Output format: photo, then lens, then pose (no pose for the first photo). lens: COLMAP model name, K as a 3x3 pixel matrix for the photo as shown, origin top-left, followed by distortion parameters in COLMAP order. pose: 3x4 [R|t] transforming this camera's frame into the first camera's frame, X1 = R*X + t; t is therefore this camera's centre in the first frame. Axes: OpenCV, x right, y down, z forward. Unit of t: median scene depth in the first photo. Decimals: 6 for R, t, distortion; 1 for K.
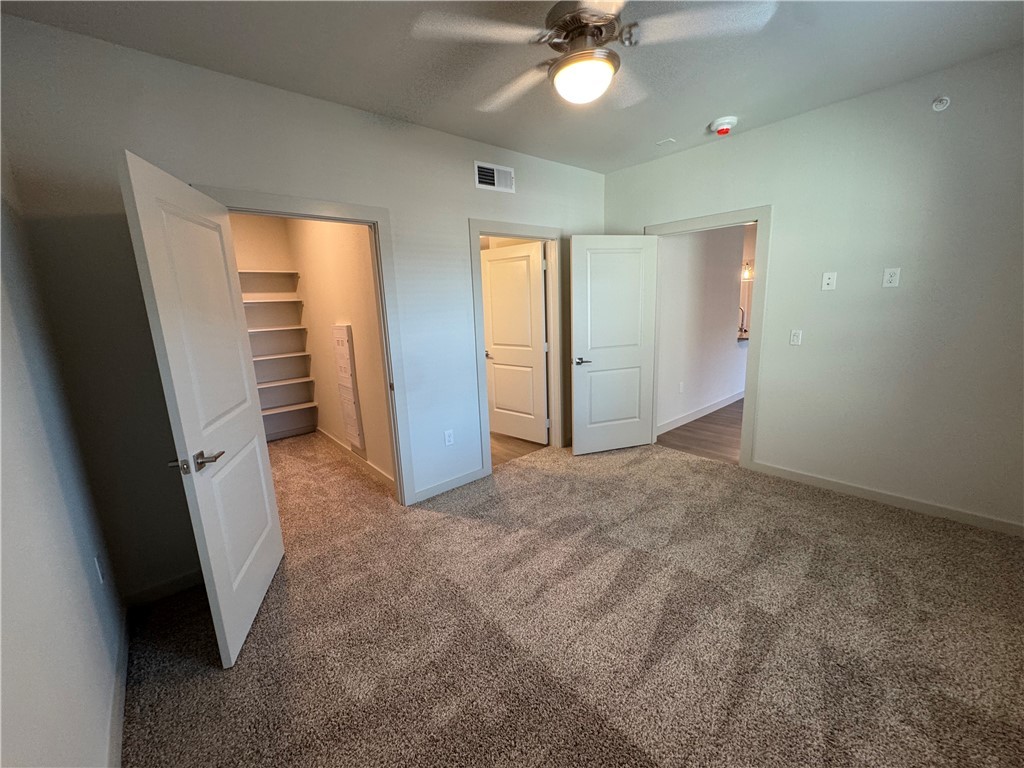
lens RADIAL K [[412.3, 0, 512.0], [0, 412.3, 384.0], [0, 0, 1]] dist [-0.000405, -0.000082]
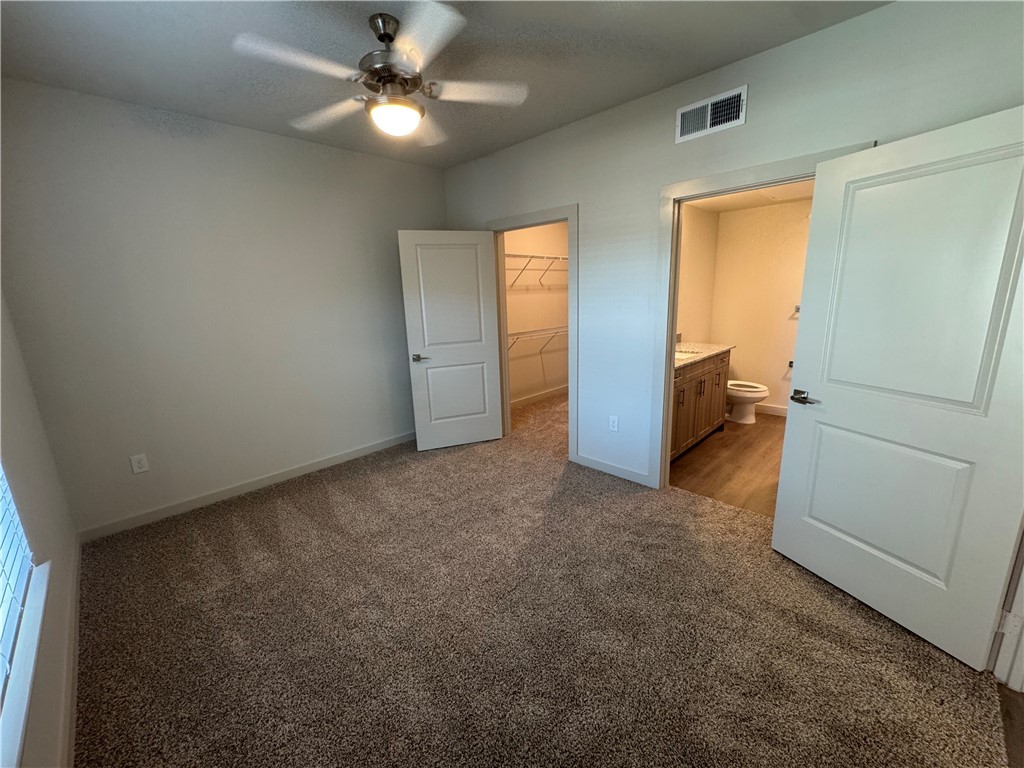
lens RADIAL K [[412.3, 0, 512.0], [0, 412.3, 384.0], [0, 0, 1]] dist [-0.000405, -0.000082]
pose [[0.087102, 0.259671, -0.961761, 0.743489], [-0.186624, 0.952591, 0.240294, -0.148843], [0.978563, 0.158558, 0.131433, 0.612280]]
